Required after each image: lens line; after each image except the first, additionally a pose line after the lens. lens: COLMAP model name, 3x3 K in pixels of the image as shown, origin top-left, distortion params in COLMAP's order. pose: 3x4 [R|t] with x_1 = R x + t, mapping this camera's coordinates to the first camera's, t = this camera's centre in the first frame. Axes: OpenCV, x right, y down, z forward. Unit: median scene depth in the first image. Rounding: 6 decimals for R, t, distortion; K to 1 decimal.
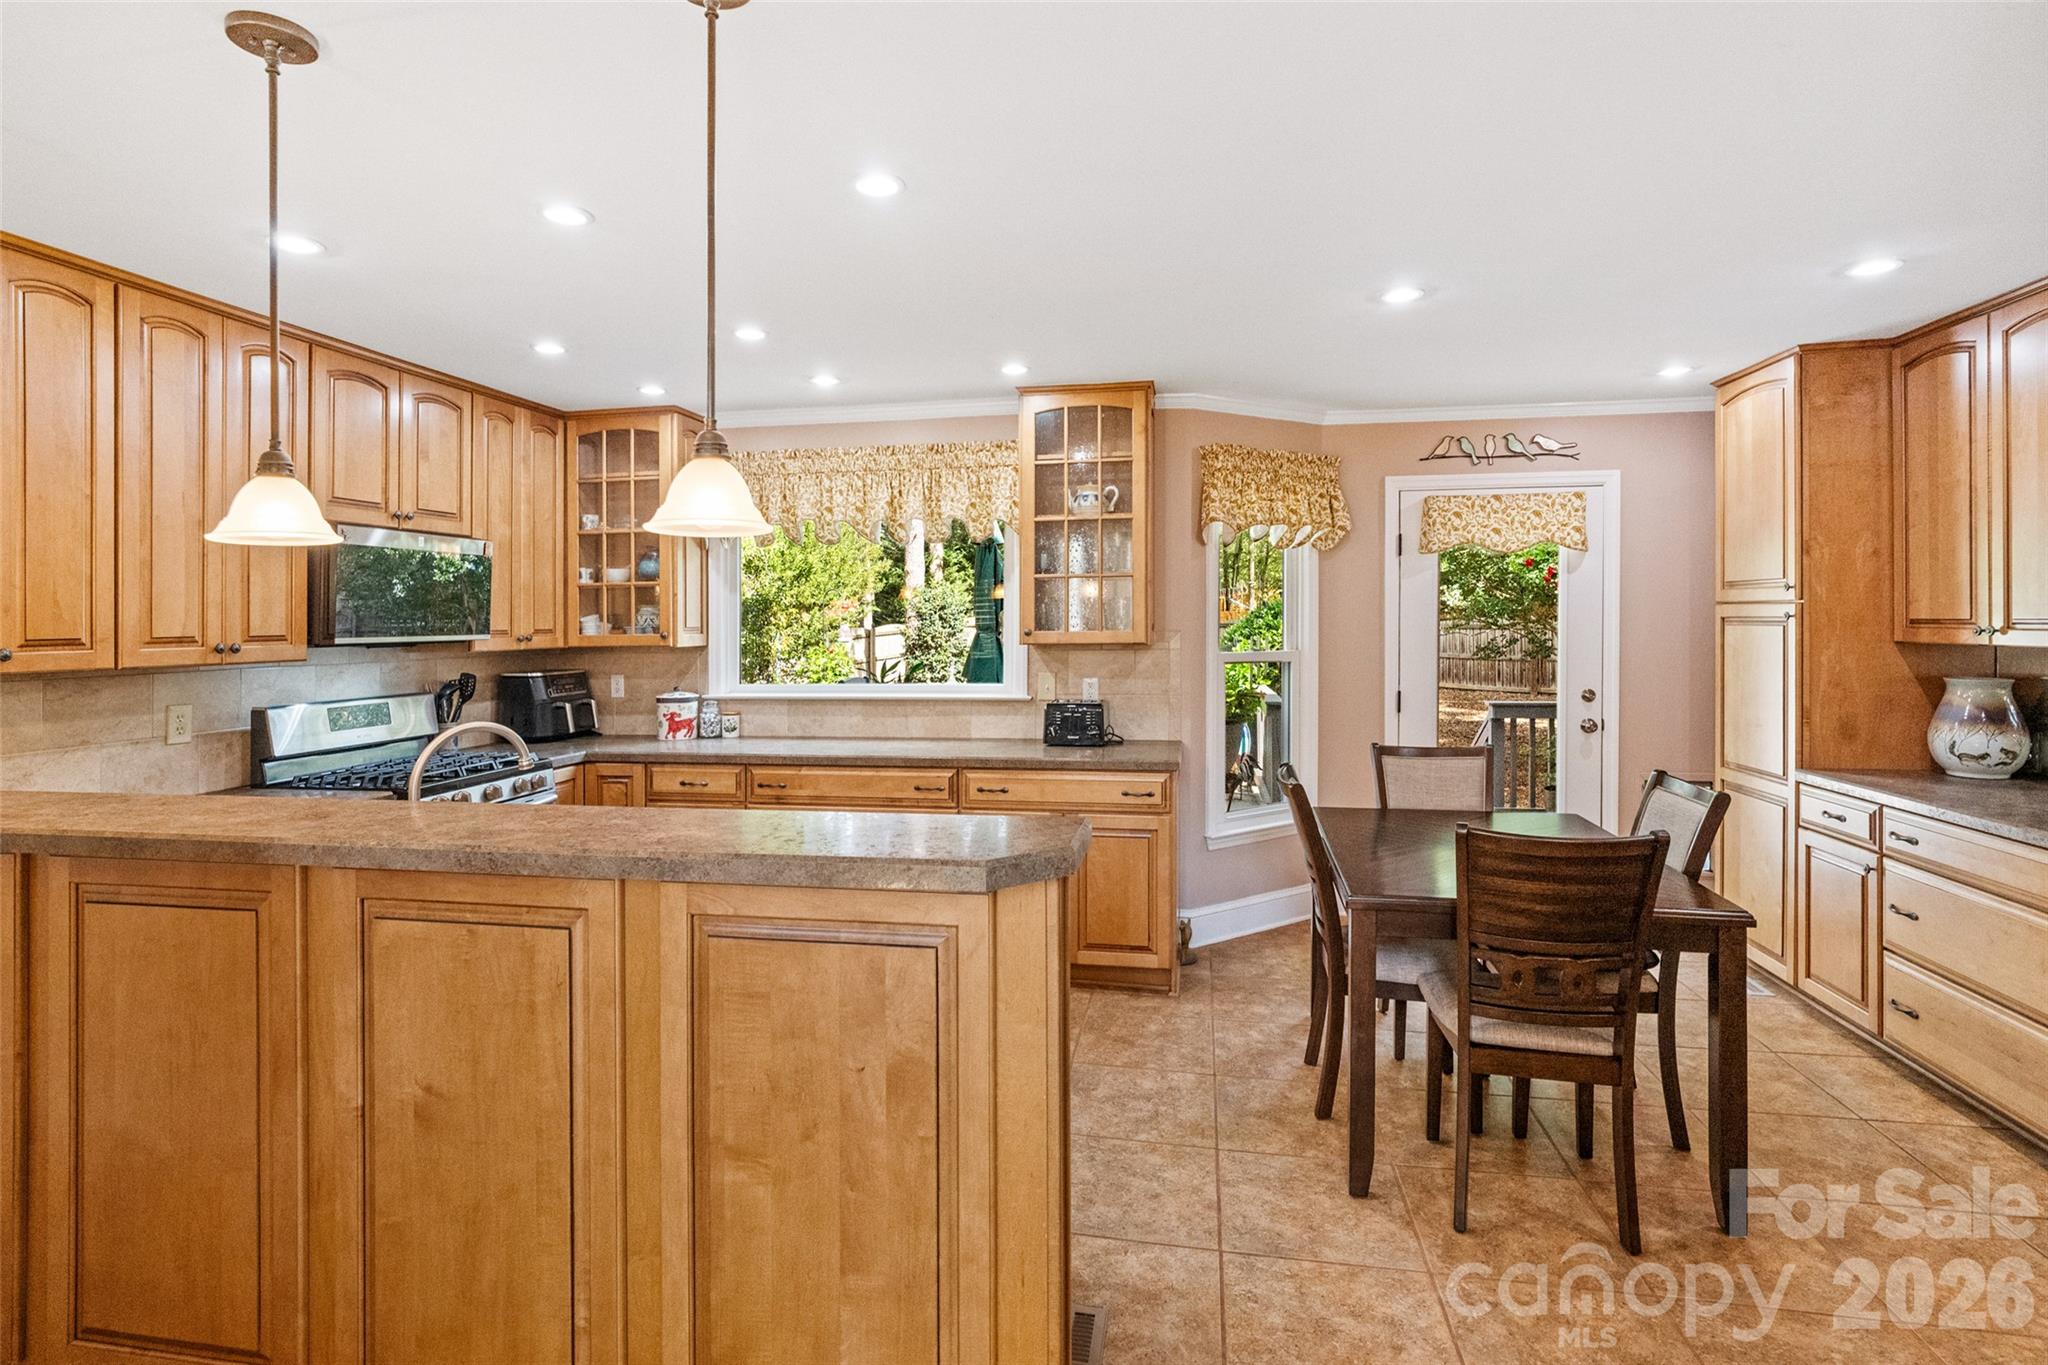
lens RADIAL K [[984.7, 0, 1021.6], [0, 984.7, 654.5], [0, 0, 1]] dist [-0.015321, 0.006451]
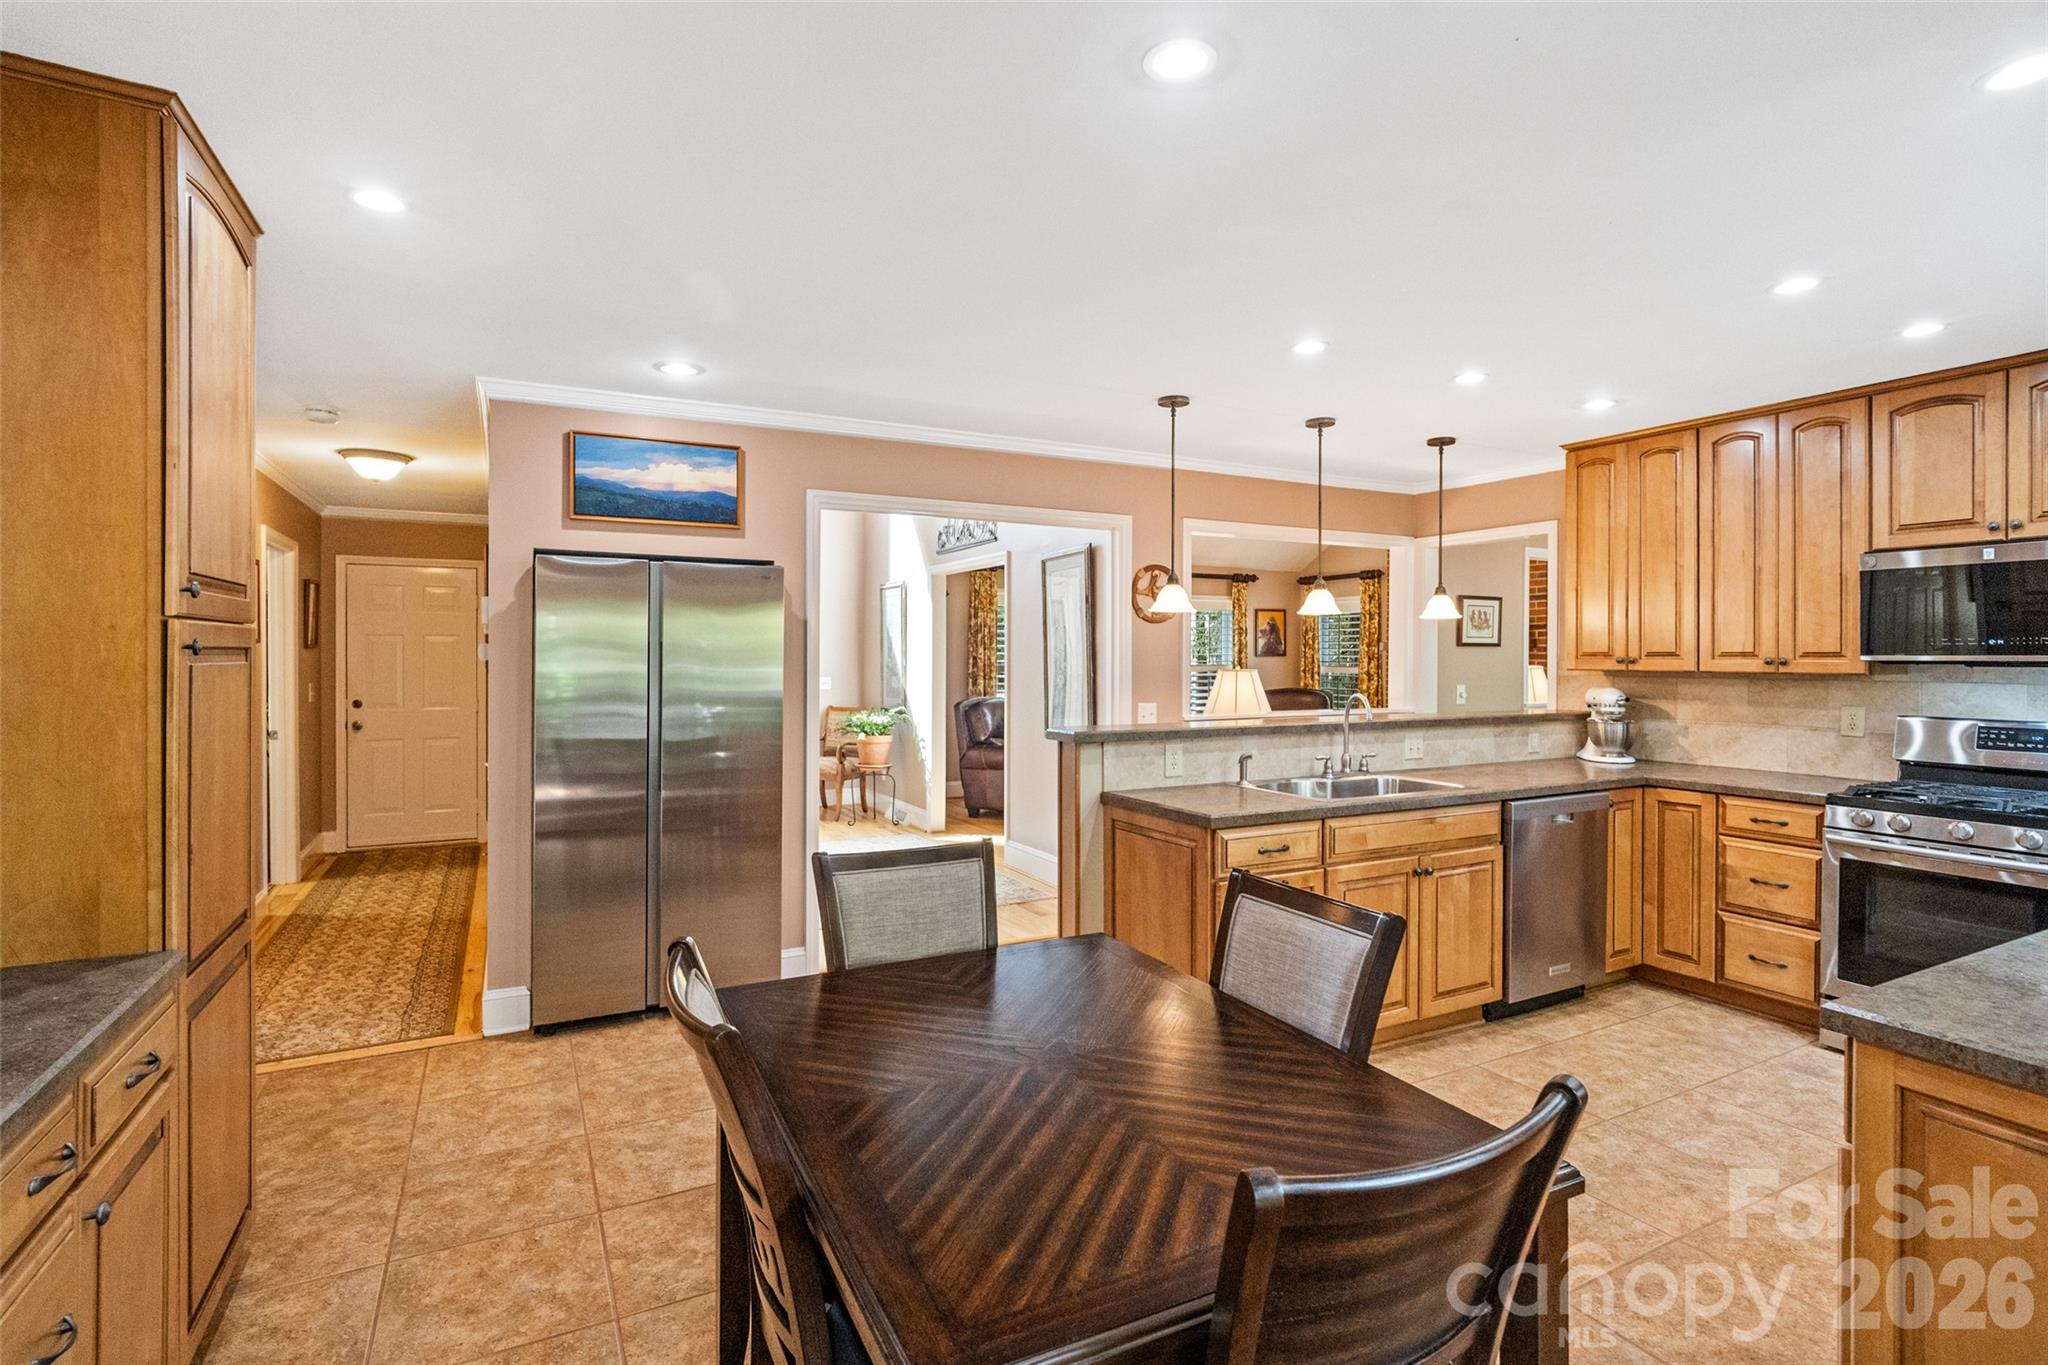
lens RADIAL K [[984.7, 0, 1037.5], [0, 984.7, 662.2], [0, 0, 1]] dist [-0.015321, 0.006451]
pose [[-0.774608, 0.016827, -0.632218, 0.611555], [-0.012827, 0.999022, 0.042305, -0.036507], [0.632312, 0.040879, -0.773634, 1.045785]]
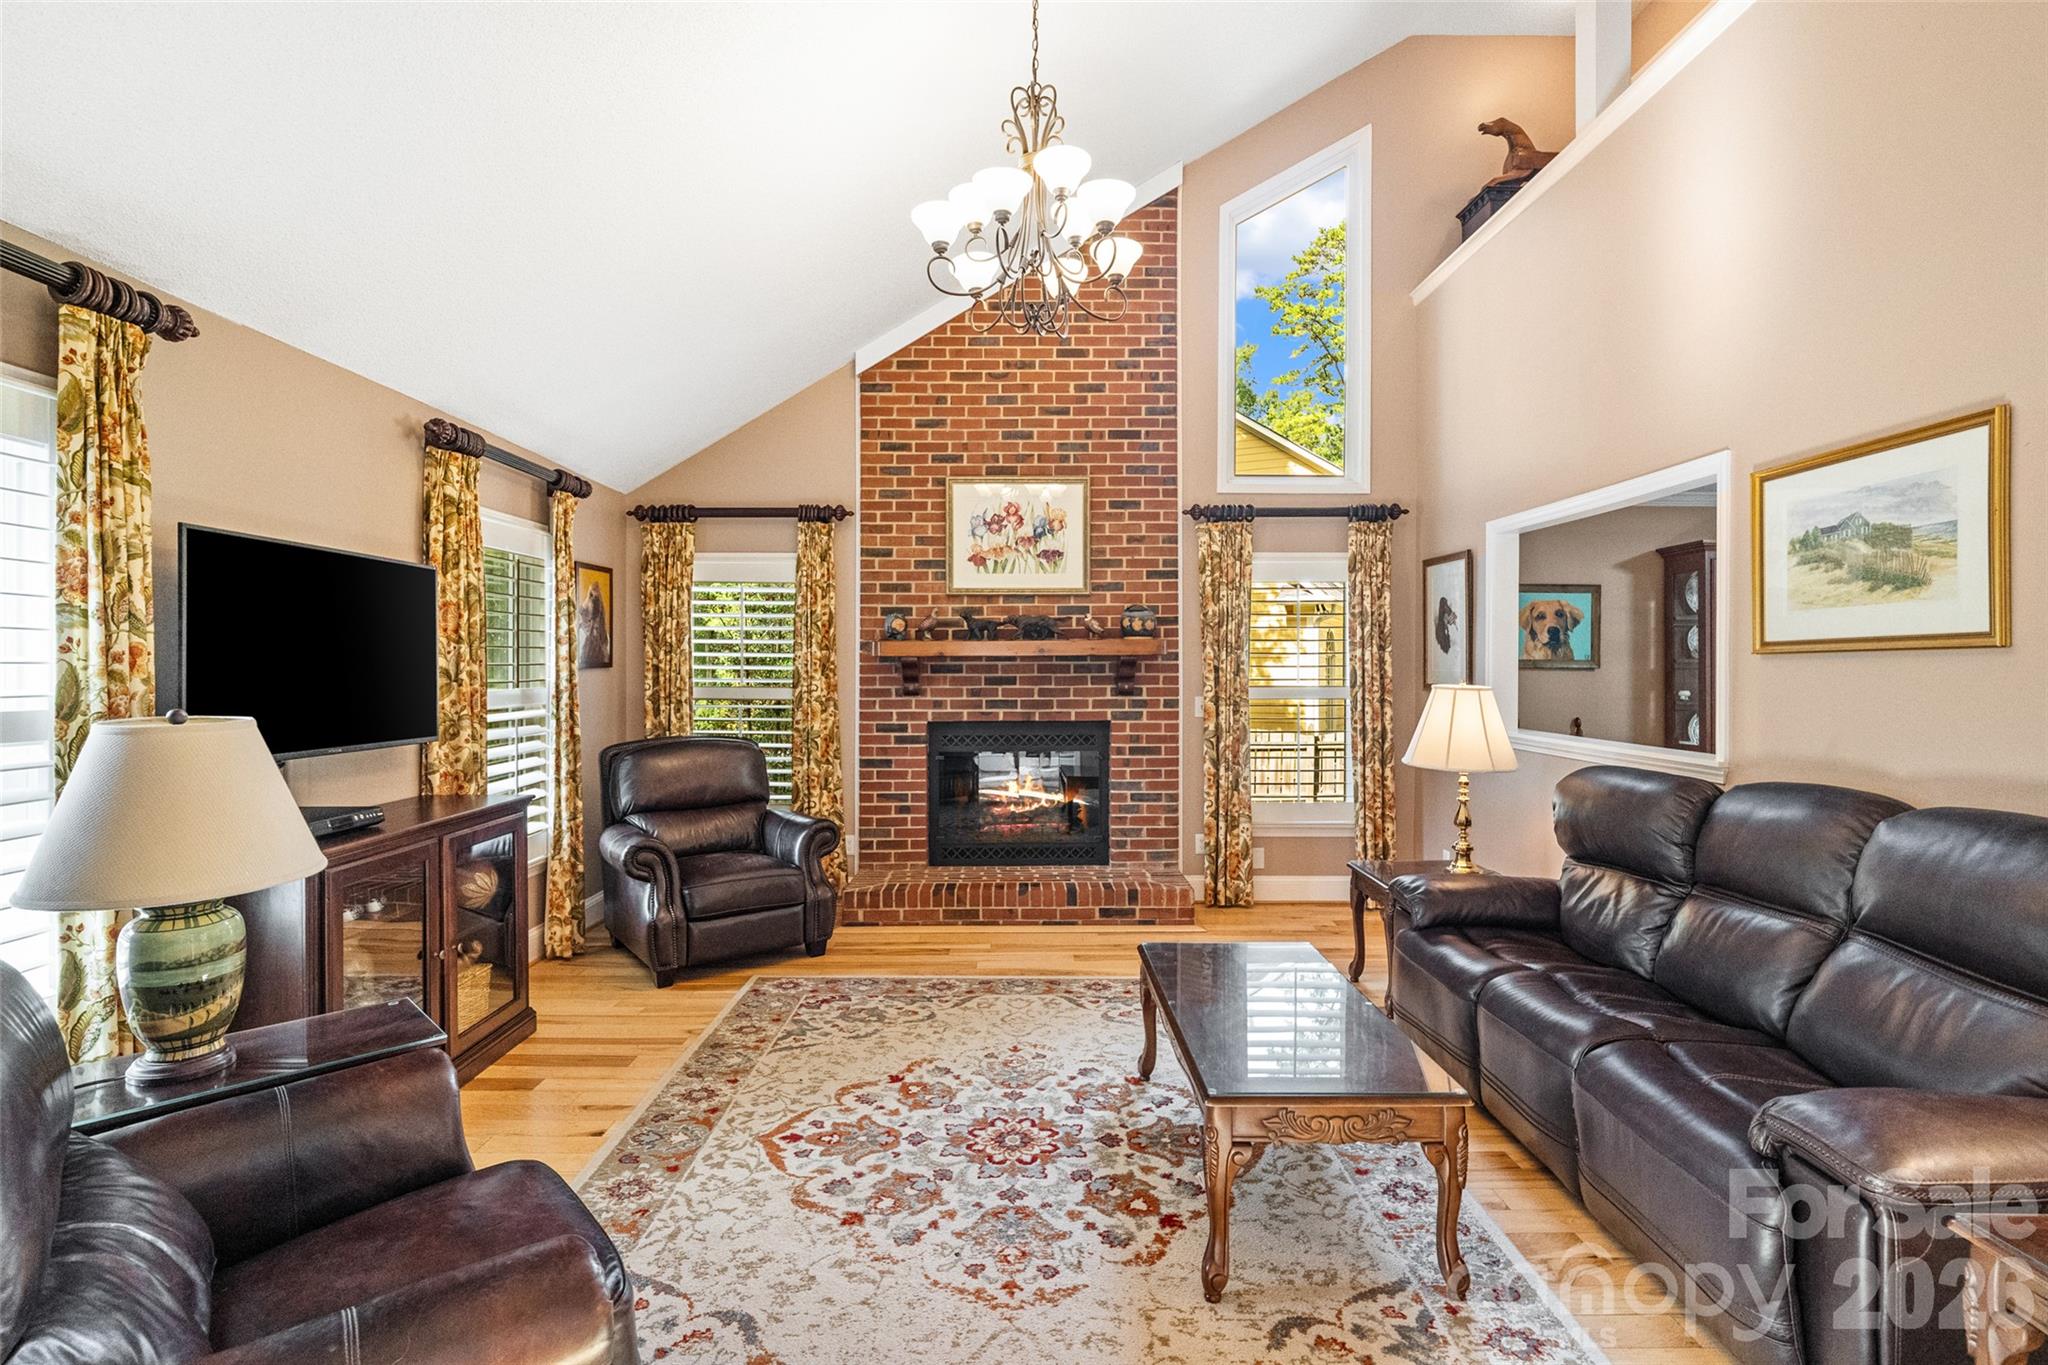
lens RADIAL K [[984.7, 0, 1023.5], [0, 984.7, 672.3], [0, 0, 1]] dist [-0.015321, 0.006451]
pose [[0.193899, 0.016562, -0.980882, -0.365426], [-0.038439, 0.999218, 0.009273, 0.033710], [0.980268, 0.035906, 0.194384, -0.495995]]
